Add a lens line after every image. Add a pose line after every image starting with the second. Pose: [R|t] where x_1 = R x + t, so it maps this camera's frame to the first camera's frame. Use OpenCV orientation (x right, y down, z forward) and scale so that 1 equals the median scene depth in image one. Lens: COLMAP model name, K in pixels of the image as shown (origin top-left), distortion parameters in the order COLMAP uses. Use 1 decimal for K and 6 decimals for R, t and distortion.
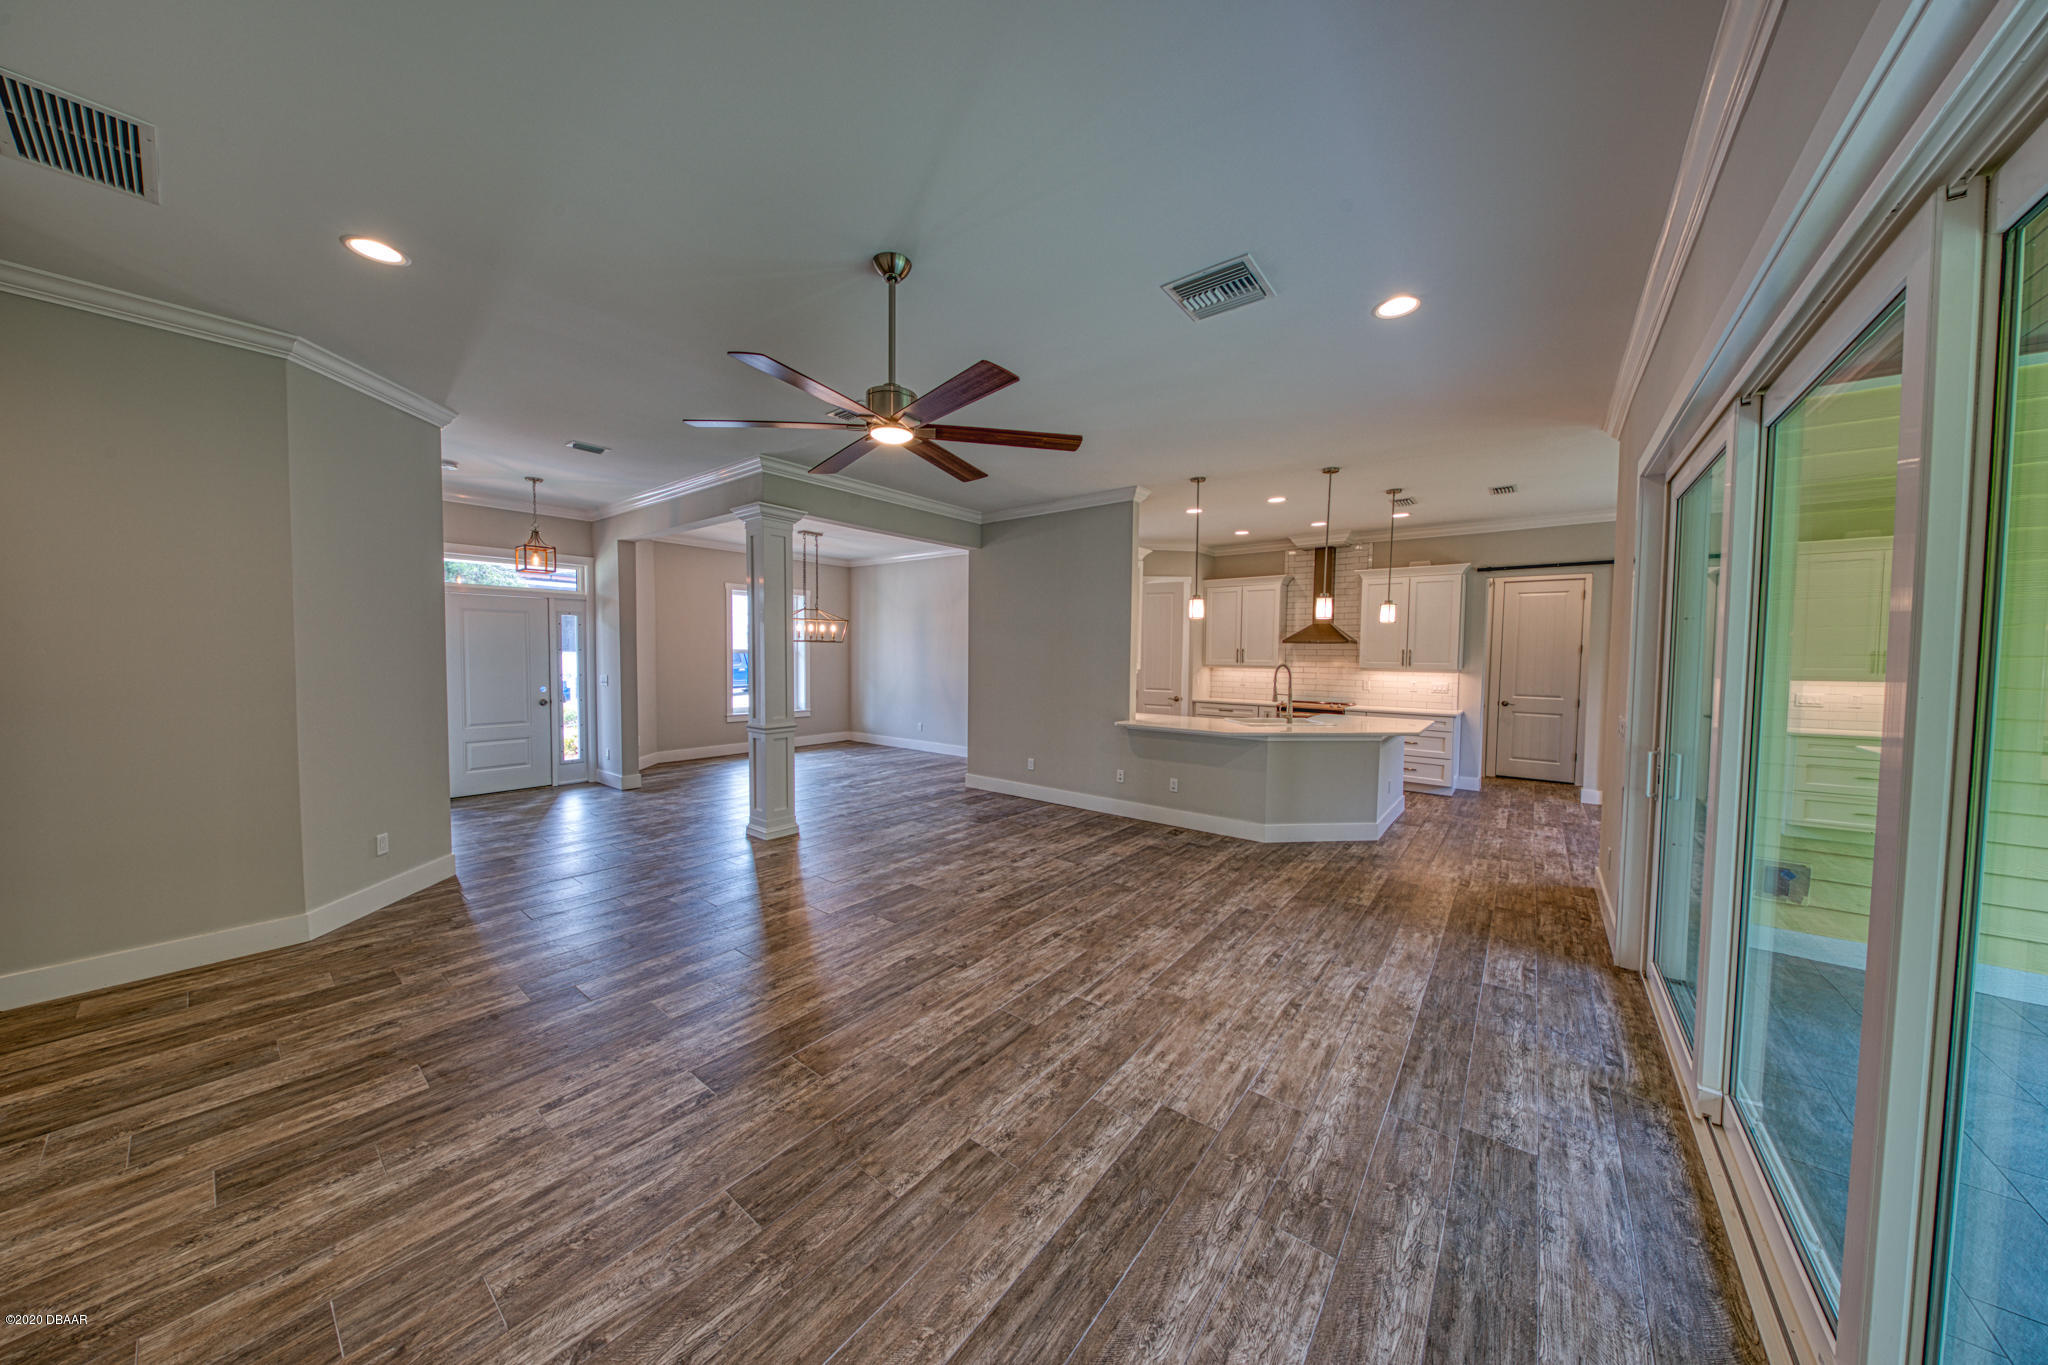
lens RADIAL K [[657.2, 0, 1015.1], [0, 657.2, 677.0], [0, 0, 1]] dist [-0.000273, -0.001985]
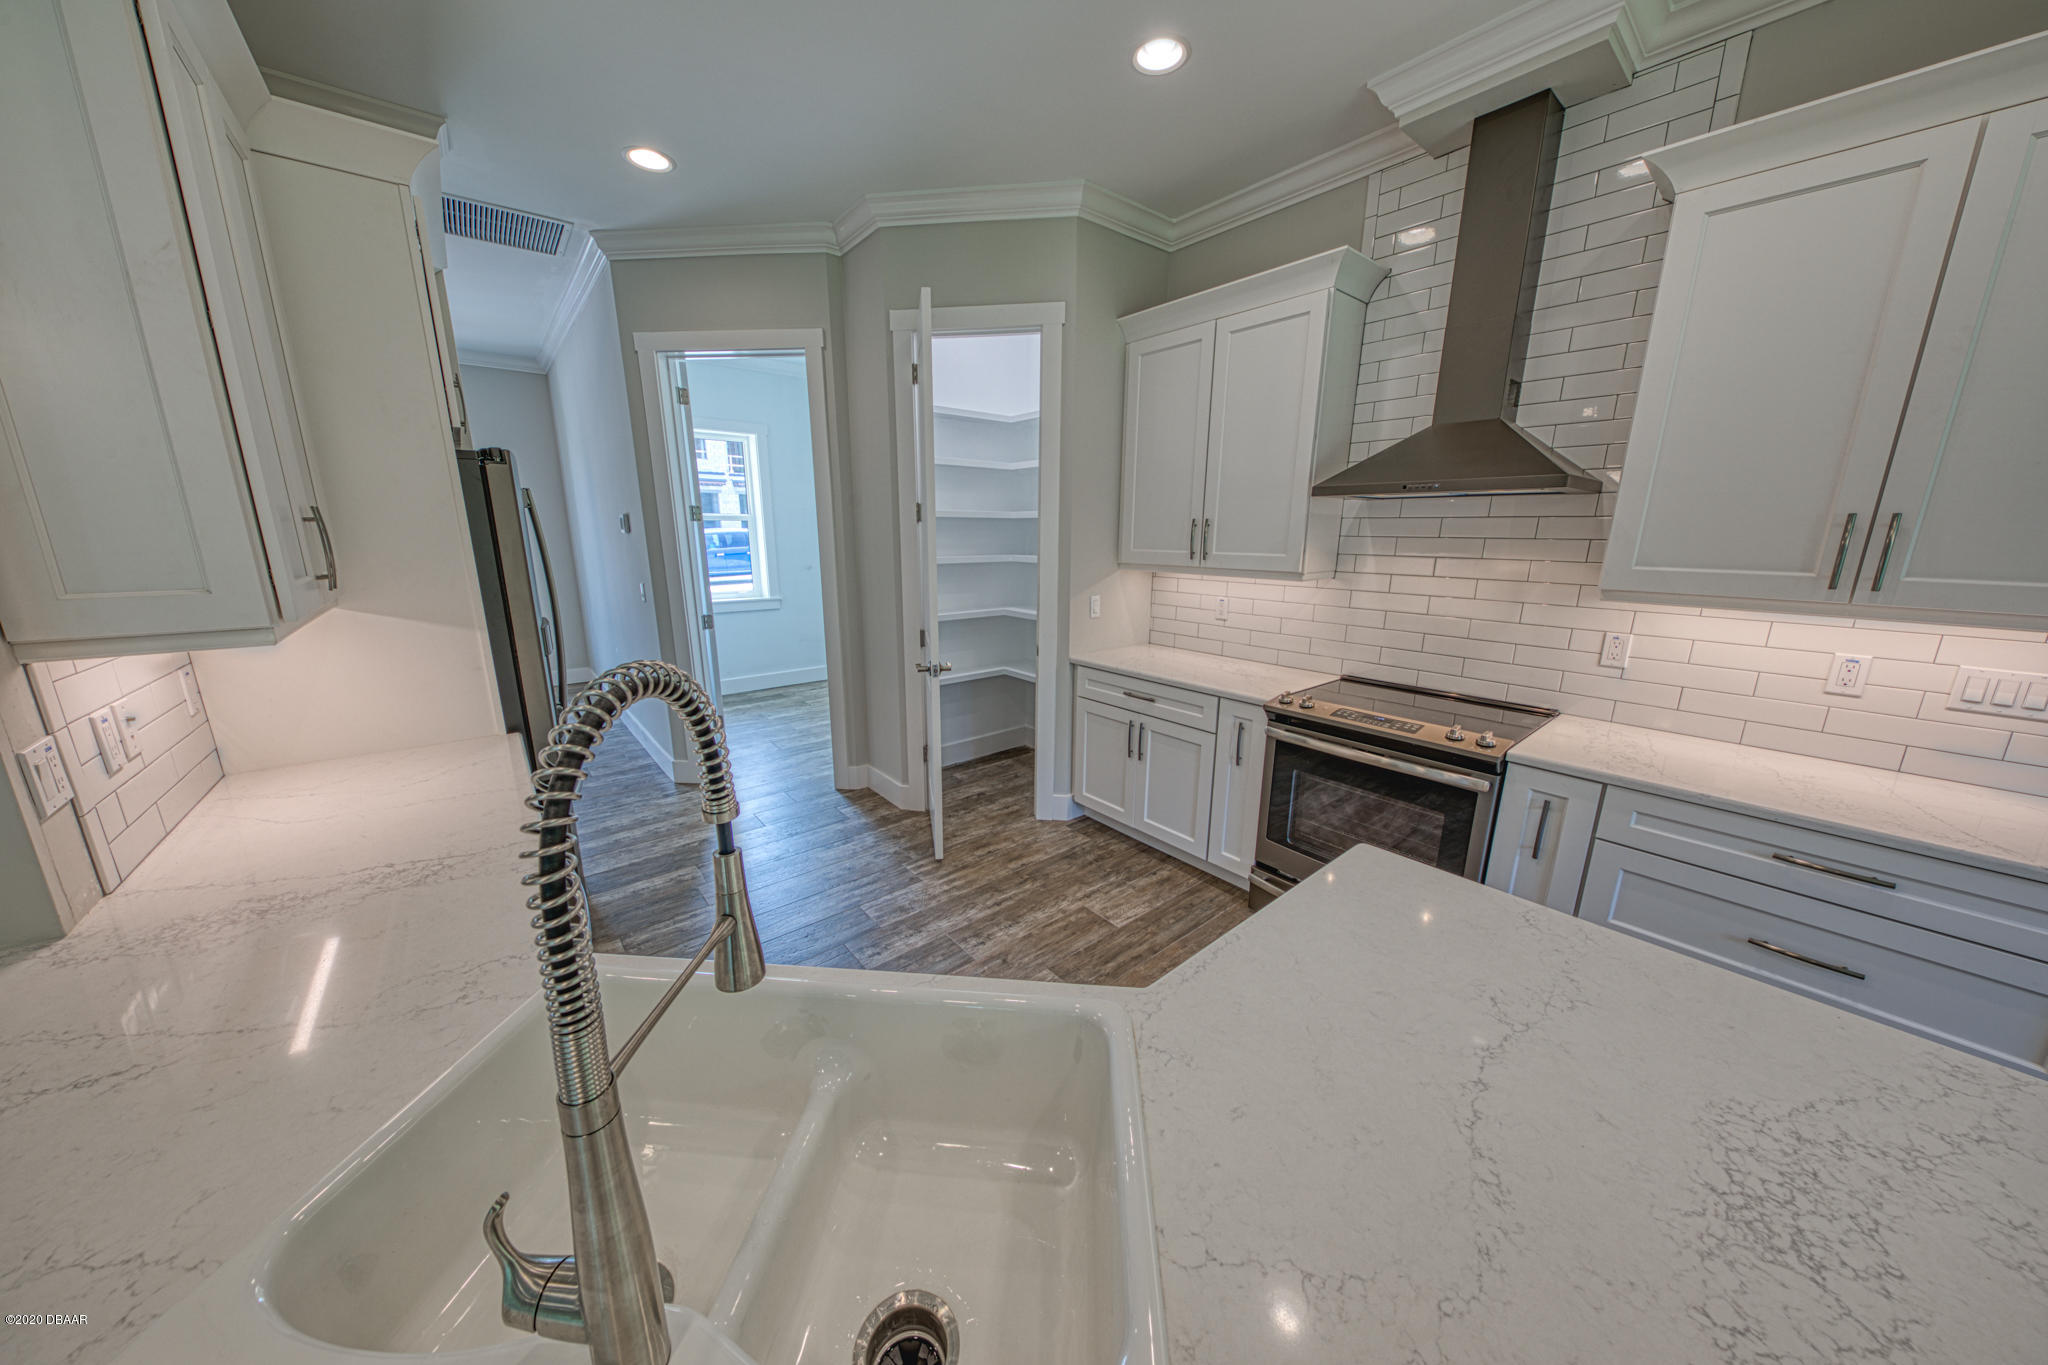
lens RADIAL K [[657.2, 0, 1020.5], [0, 657.2, 682.1], [0, 0, 1]] dist [-0.000273, -0.001985]
pose [[0.977752, 0.041562, -0.205604, 0.739916], [-0.002125, 0.982087, 0.188418, -0.053933], [0.209752, -0.183789, 0.960326, 1.448673]]
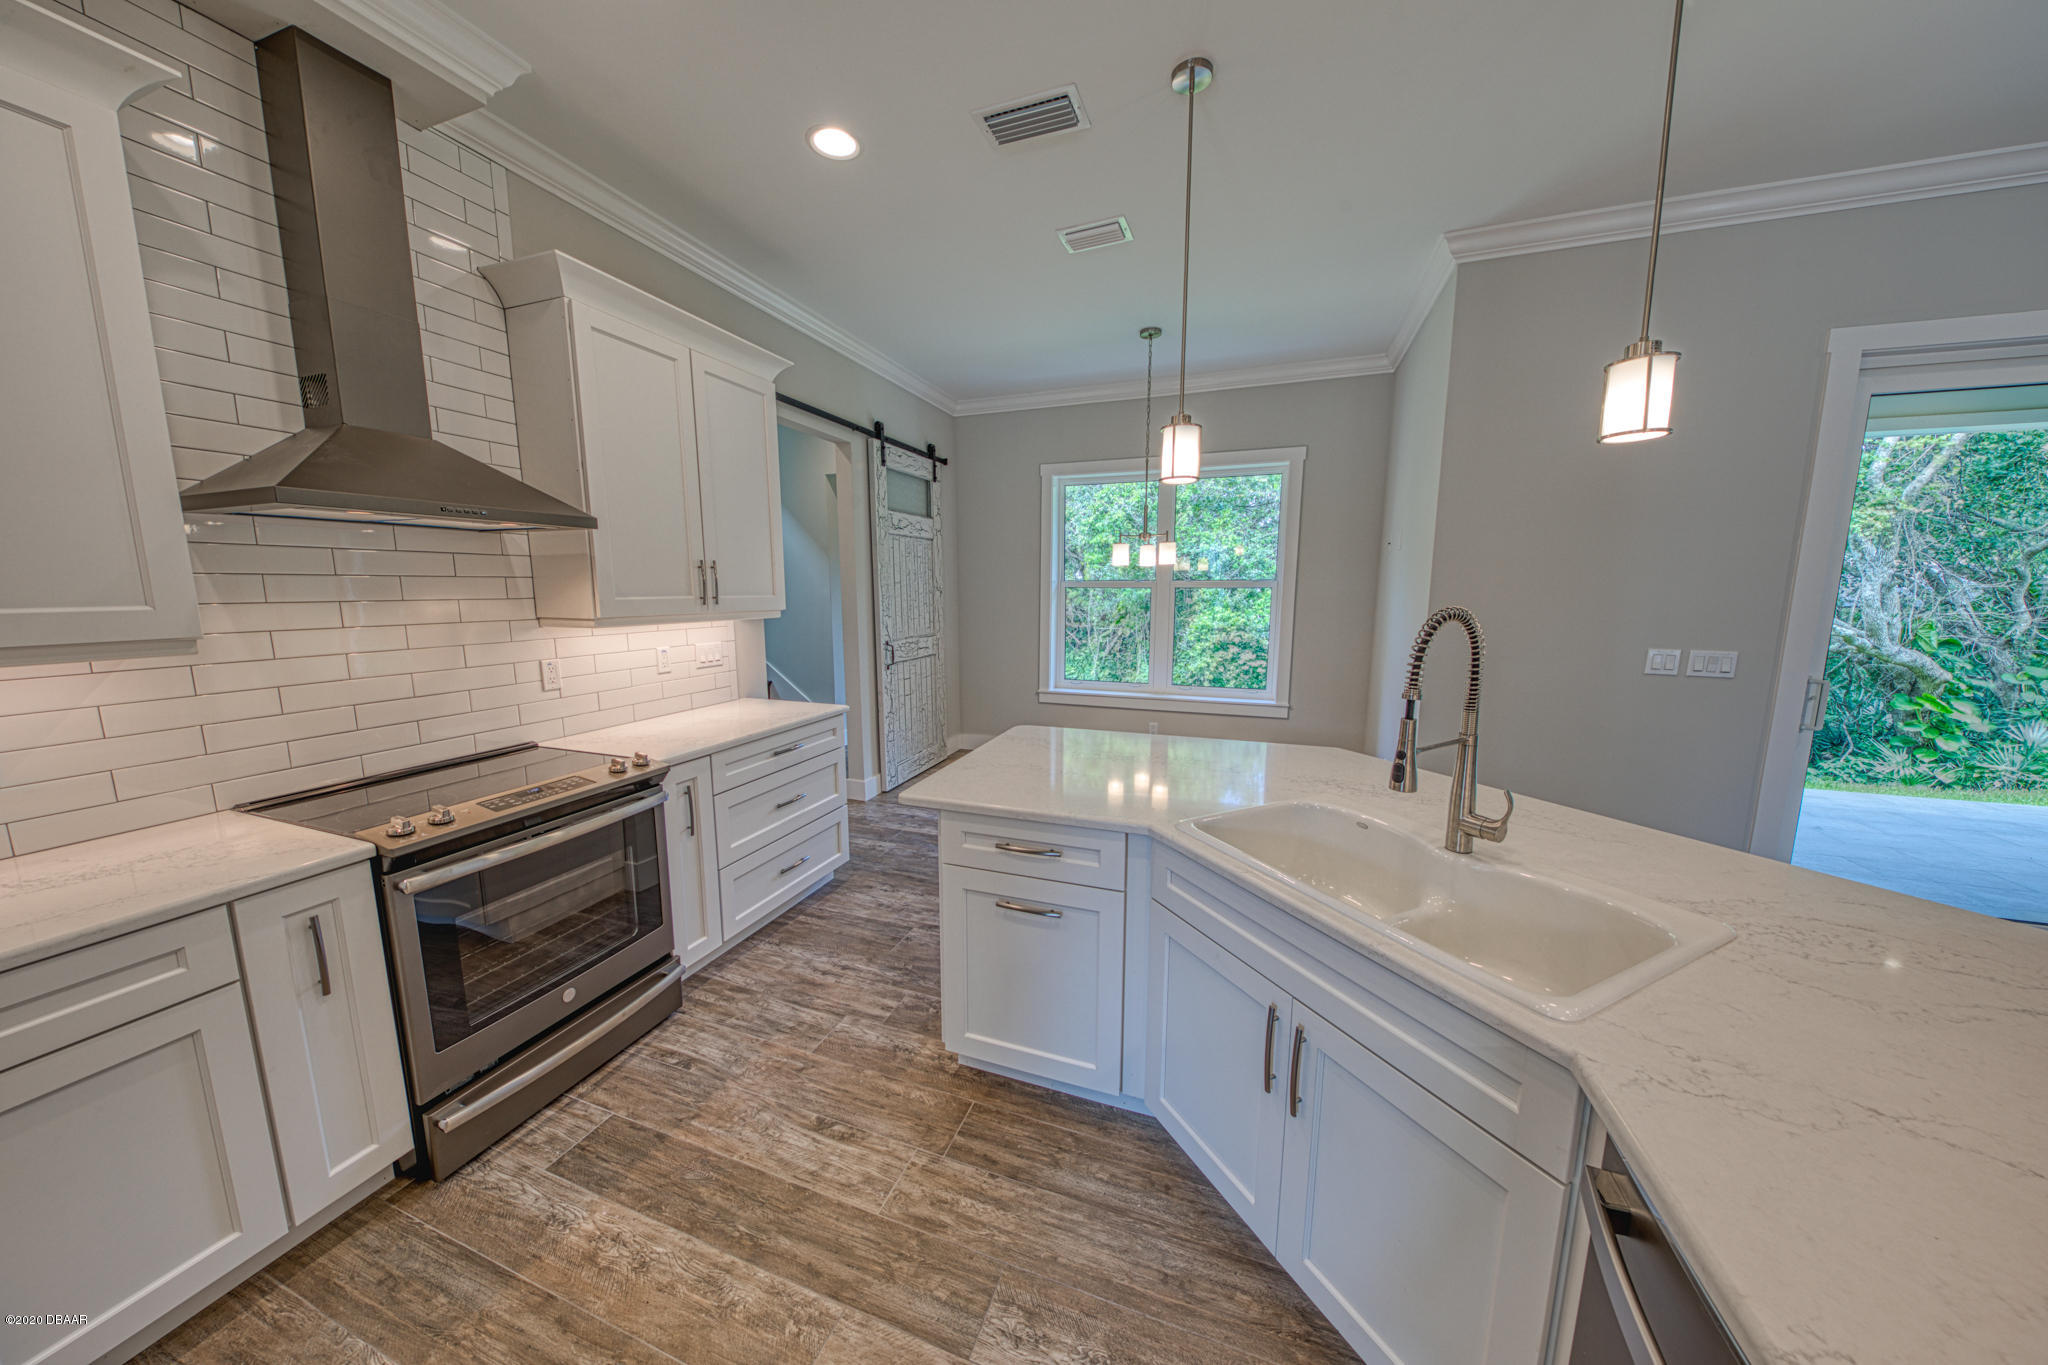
lens RADIAL K [[657.2, 0, 1015.3], [0, 657.2, 680.9], [0, 0, 1]] dist [-0.000273, -0.001985]
pose [[-0.309728, -0.145744, 0.939589, 0.380284], [0.034690, 0.985792, 0.164347, -0.058315], [-0.950192, 0.083497, -0.300271, 1.880718]]
